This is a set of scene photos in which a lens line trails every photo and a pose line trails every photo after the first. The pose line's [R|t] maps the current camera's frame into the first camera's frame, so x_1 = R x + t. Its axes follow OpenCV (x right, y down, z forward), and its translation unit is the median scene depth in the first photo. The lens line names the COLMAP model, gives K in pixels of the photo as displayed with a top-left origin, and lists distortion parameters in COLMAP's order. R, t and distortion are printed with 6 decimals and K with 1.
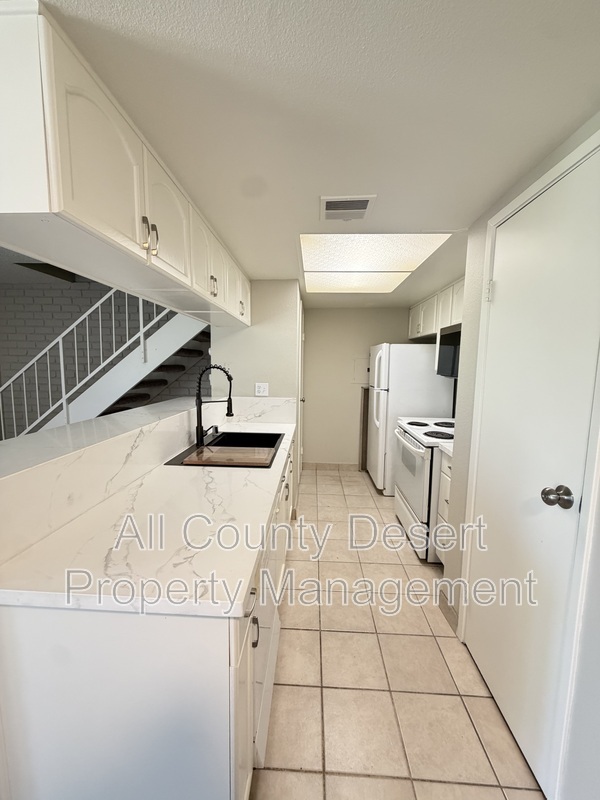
lens RADIAL K [[317.8, 0, 300.0], [0, 317.8, 397.2], [0, 0, 1]] dist [0.000776, 0.000032]
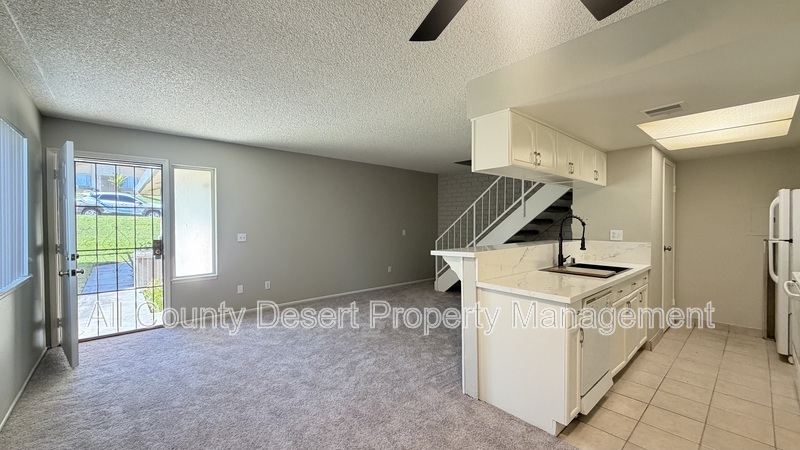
lens RADIAL K [[318.5, 0, 396.5], [0, 318.5, 225.8], [0, 0, 1]] dist [0.000392, 0.000197]
pose [[0.691592, -0.005401, -0.722268, 0.168779], [-0.063074, 0.995700, -0.067842, 0.070588], [0.719529, 0.092475, 0.688278, -0.441267]]
